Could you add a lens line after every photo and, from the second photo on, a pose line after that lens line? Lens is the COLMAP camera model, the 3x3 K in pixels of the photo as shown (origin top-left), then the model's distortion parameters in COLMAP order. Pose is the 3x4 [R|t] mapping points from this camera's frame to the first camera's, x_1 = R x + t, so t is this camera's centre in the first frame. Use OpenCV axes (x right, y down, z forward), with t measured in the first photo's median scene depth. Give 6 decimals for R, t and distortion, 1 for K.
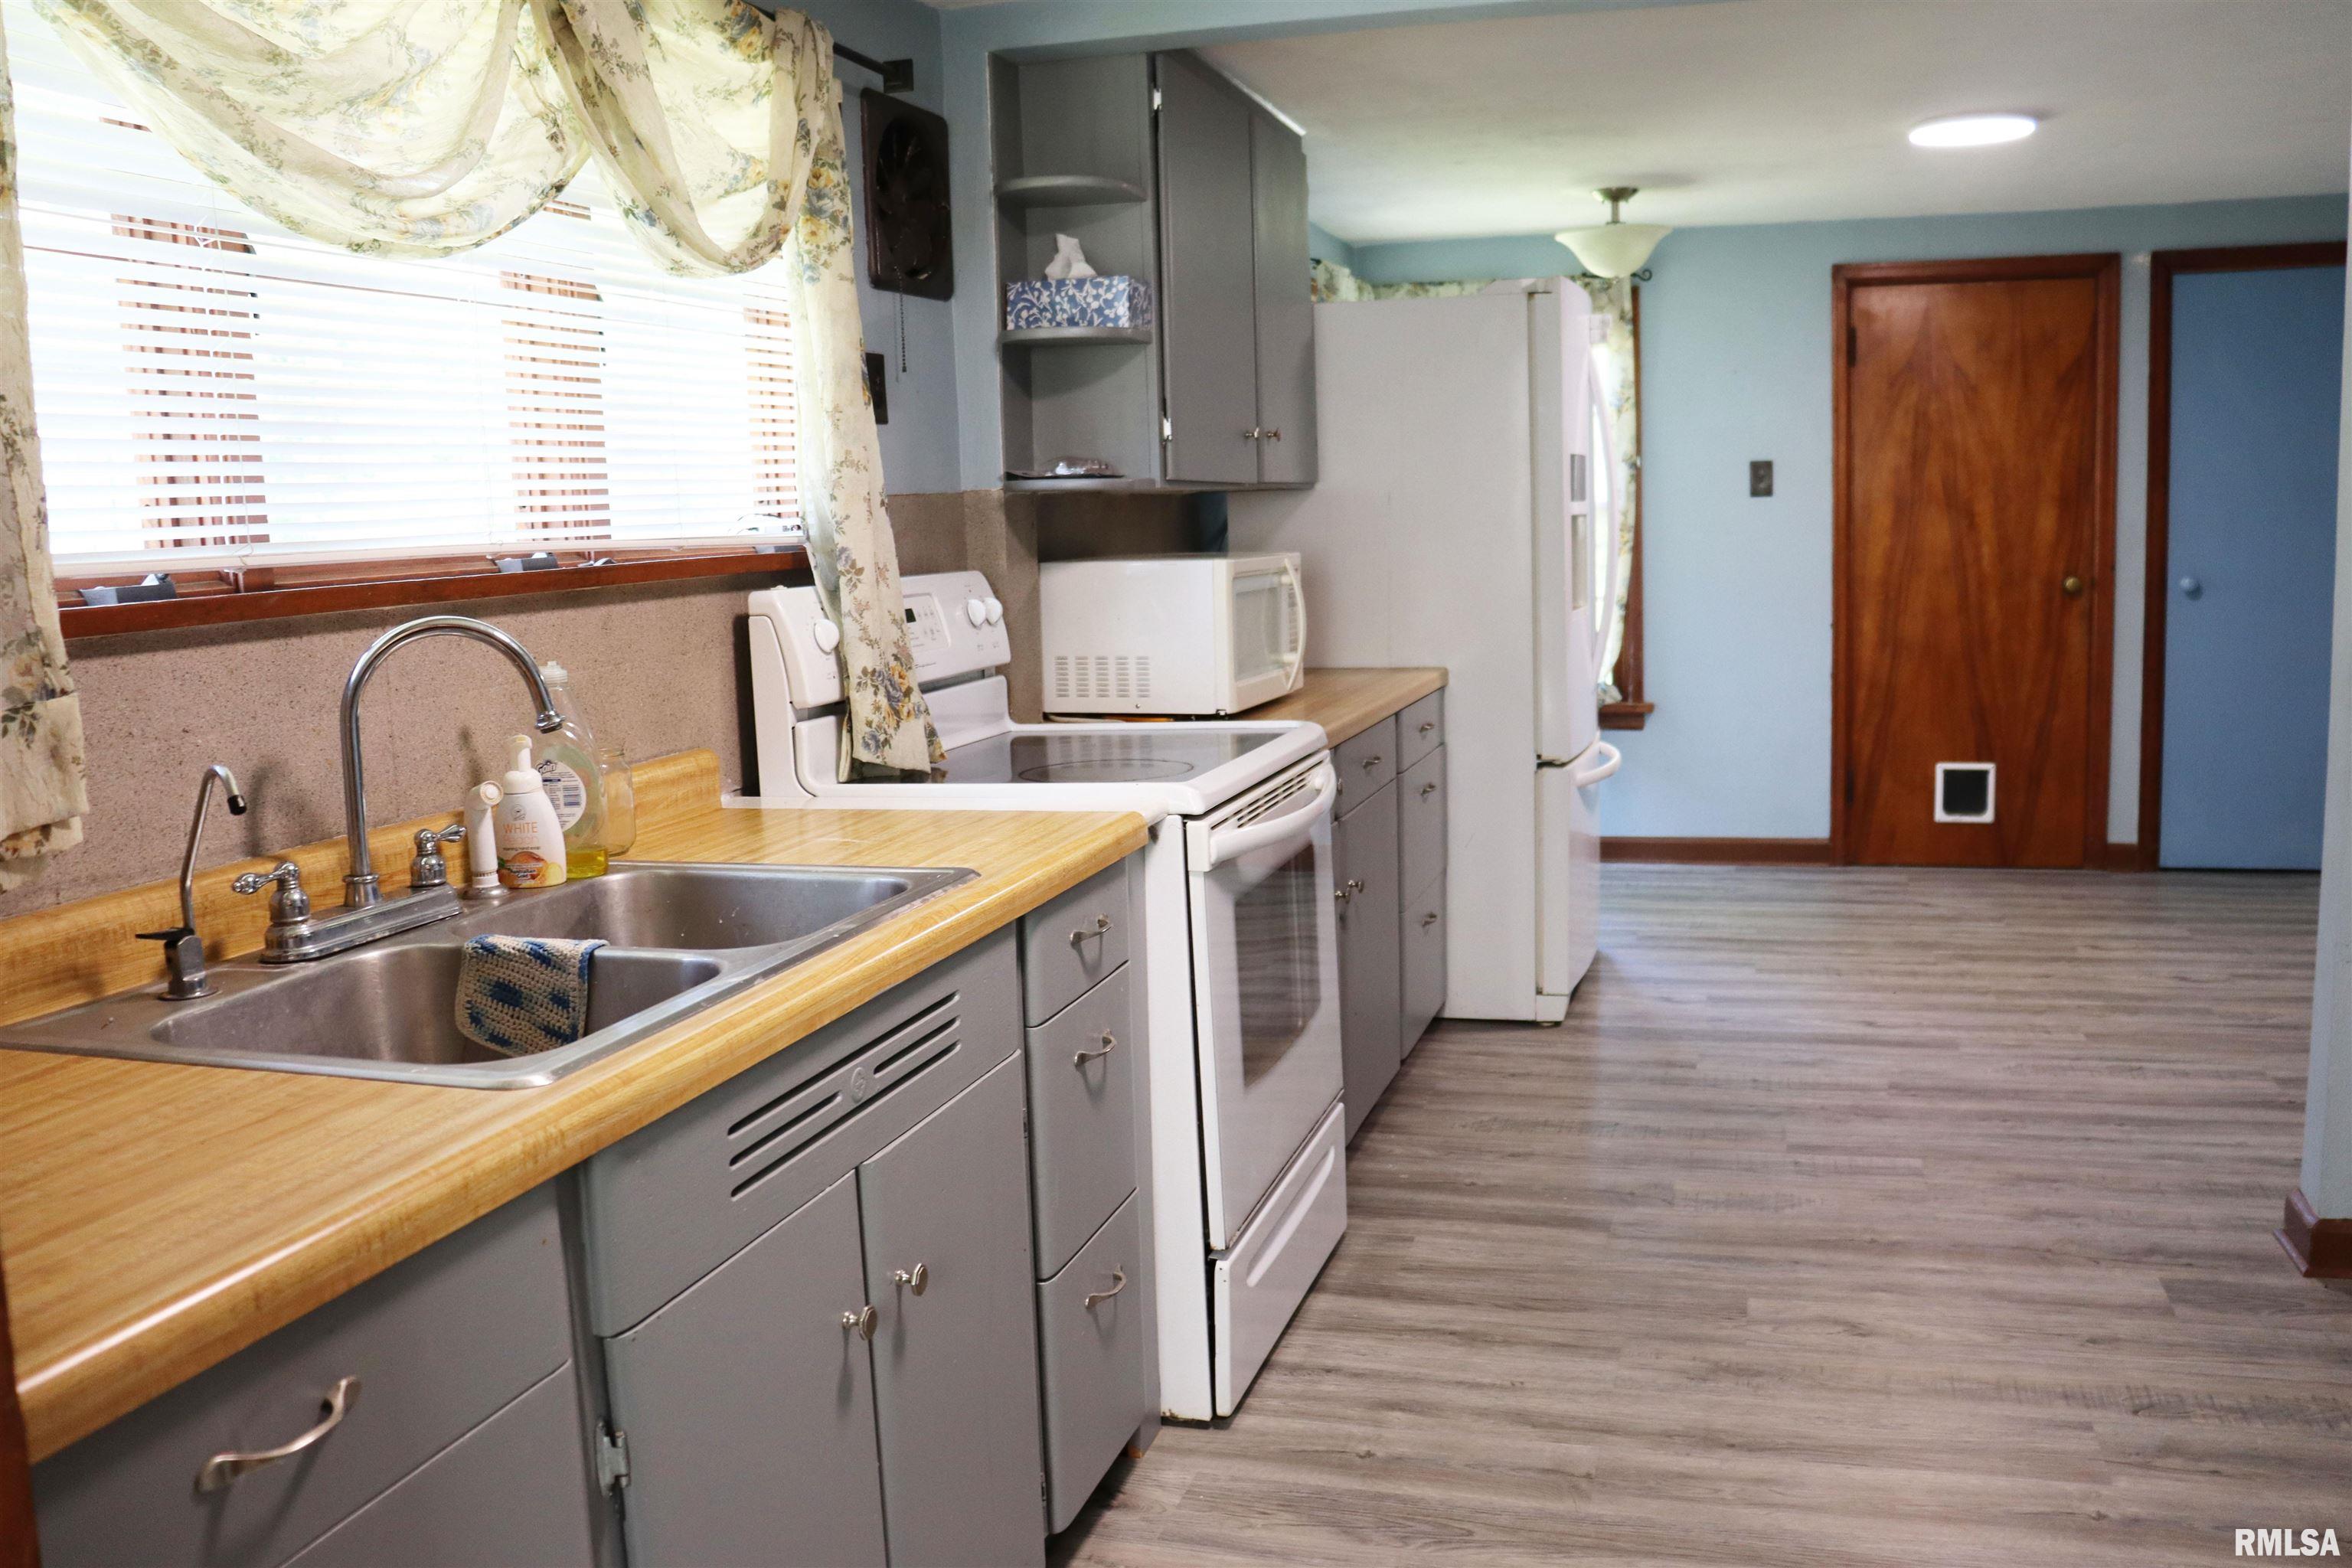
lens RADIAL K [[2182.0, 0, 1168.2], [0, 2182.0, 783.4], [0, 0, 1]] dist [-0.106899, 0.000000]
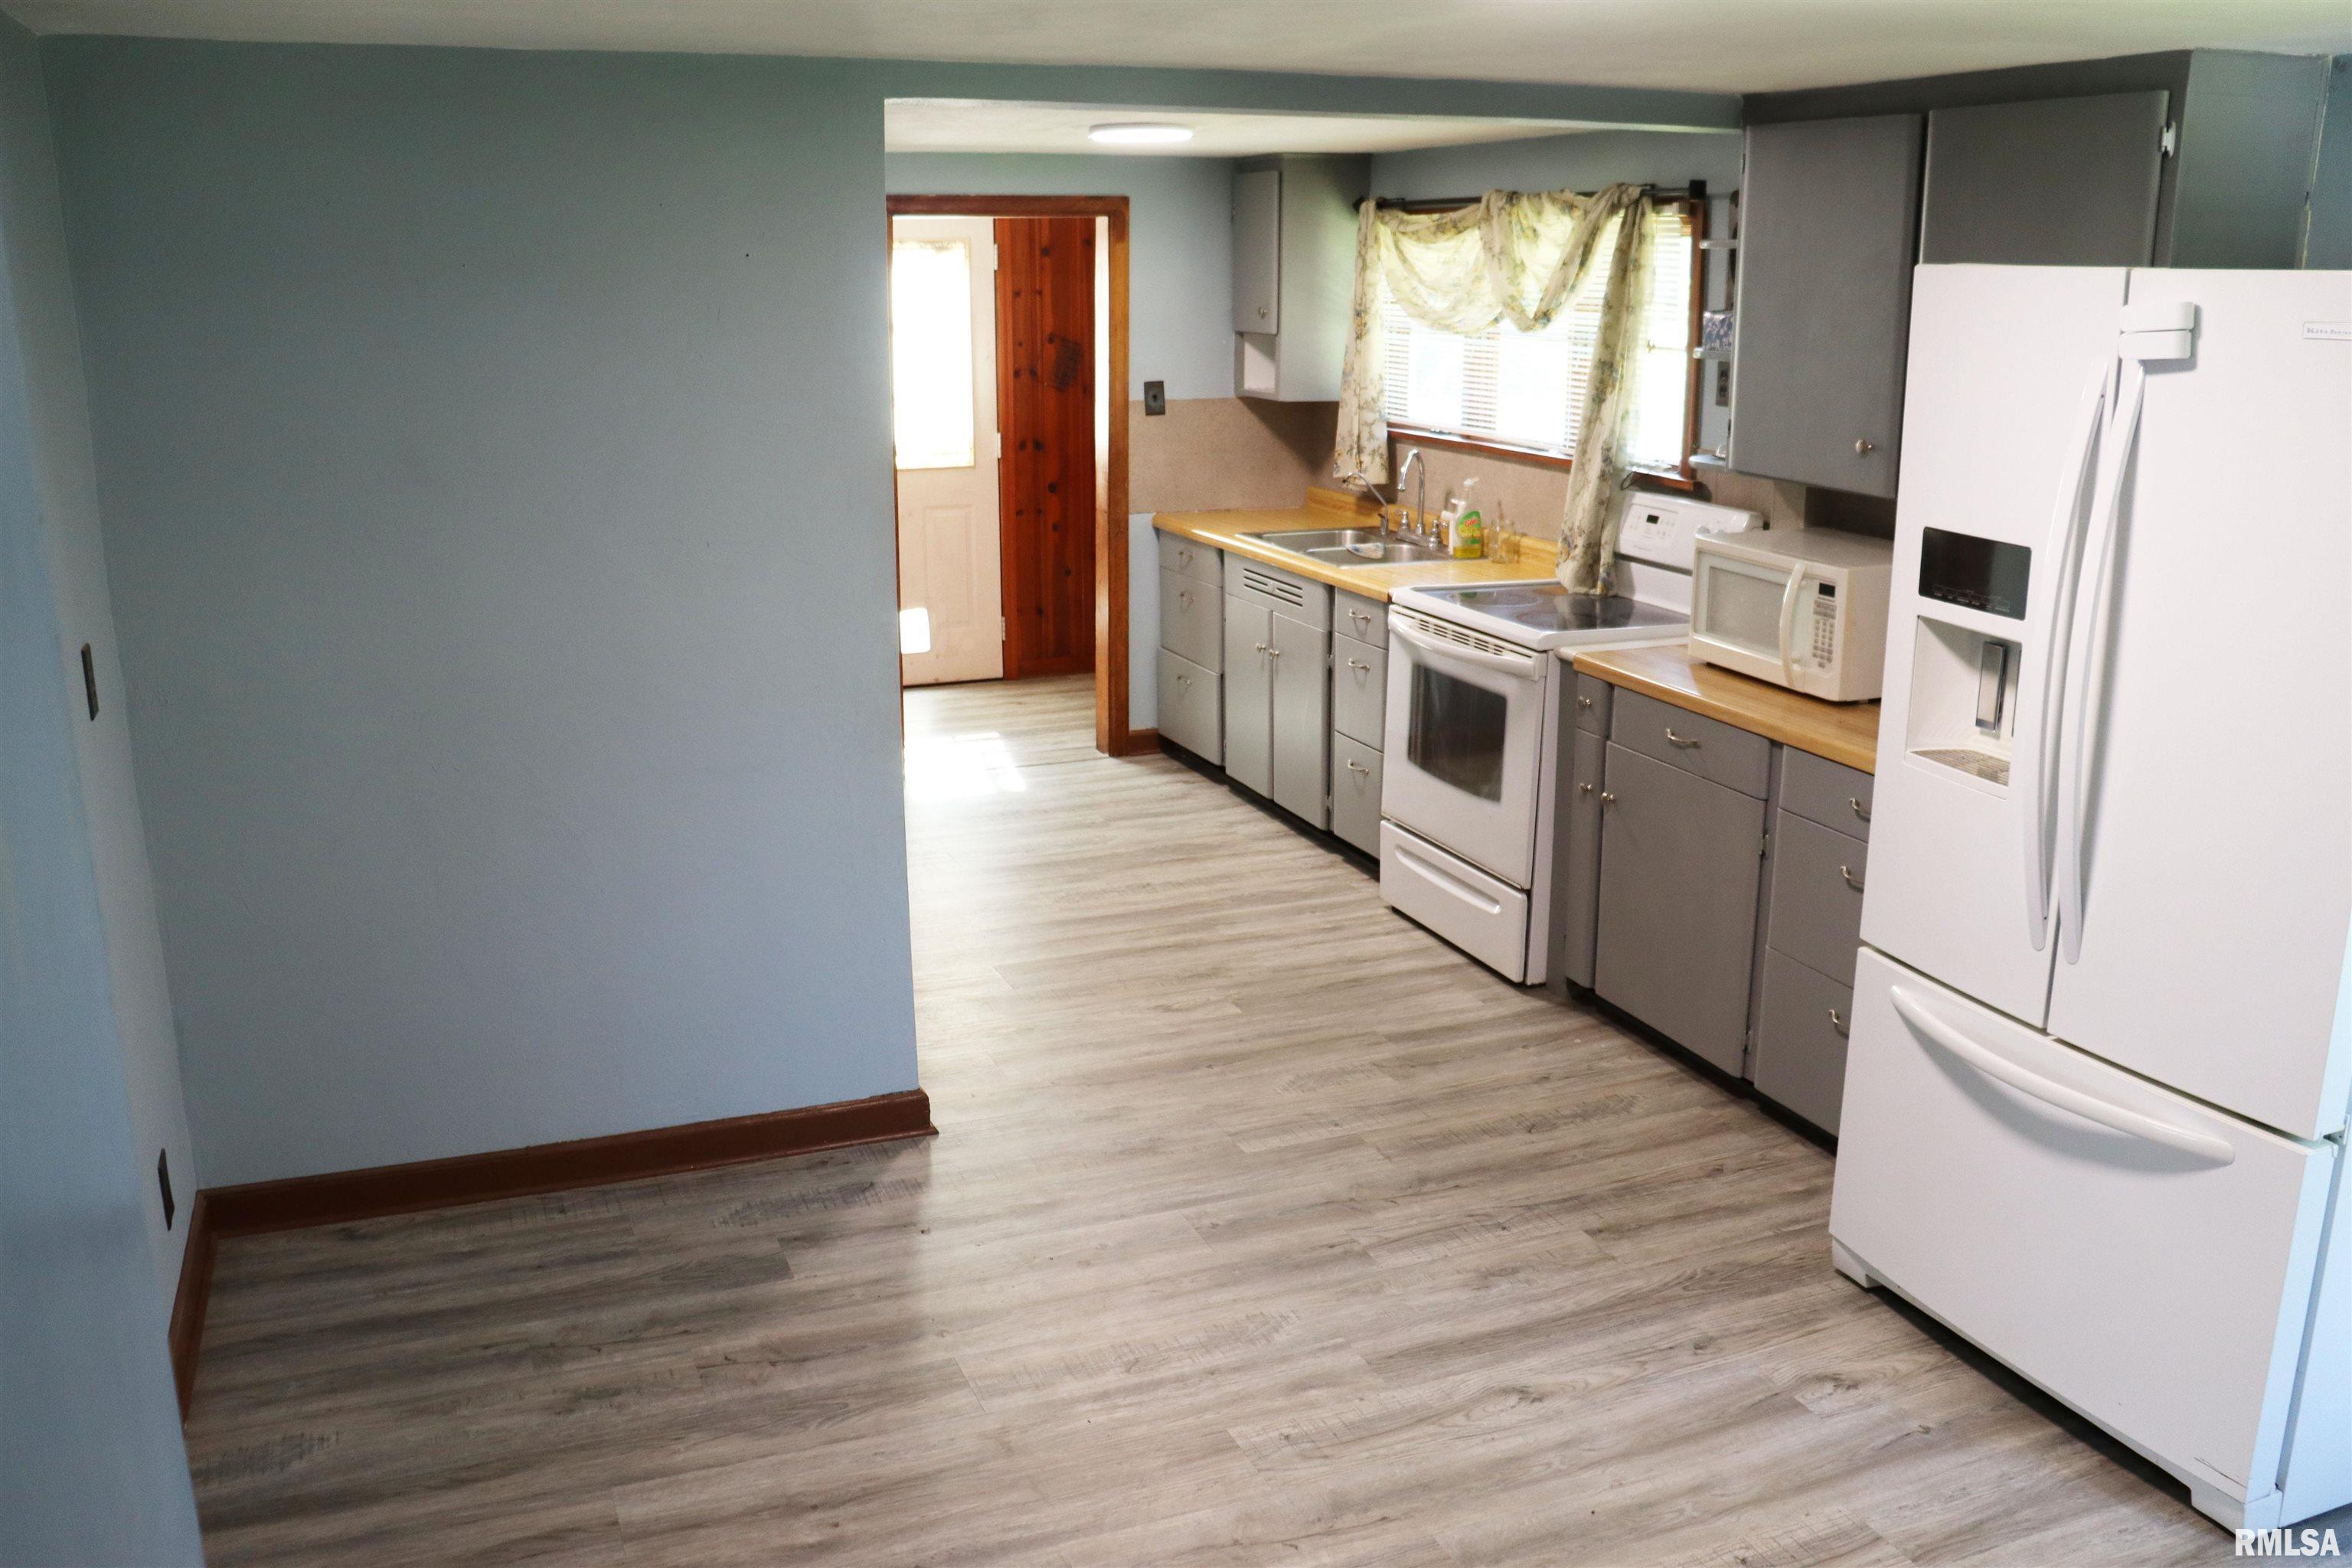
lens RADIAL K [[2182.0, 0, 1175.8], [0, 2182.0, 791.3], [0, 0, 1]] dist [-0.106899, 0.000000]
pose [[-0.812652, 0.170761, -0.557170, 1.139720], [-0.043365, 0.935734, 0.350032, -0.445168], [0.581134, 0.308615, -0.753020, 2.084116]]
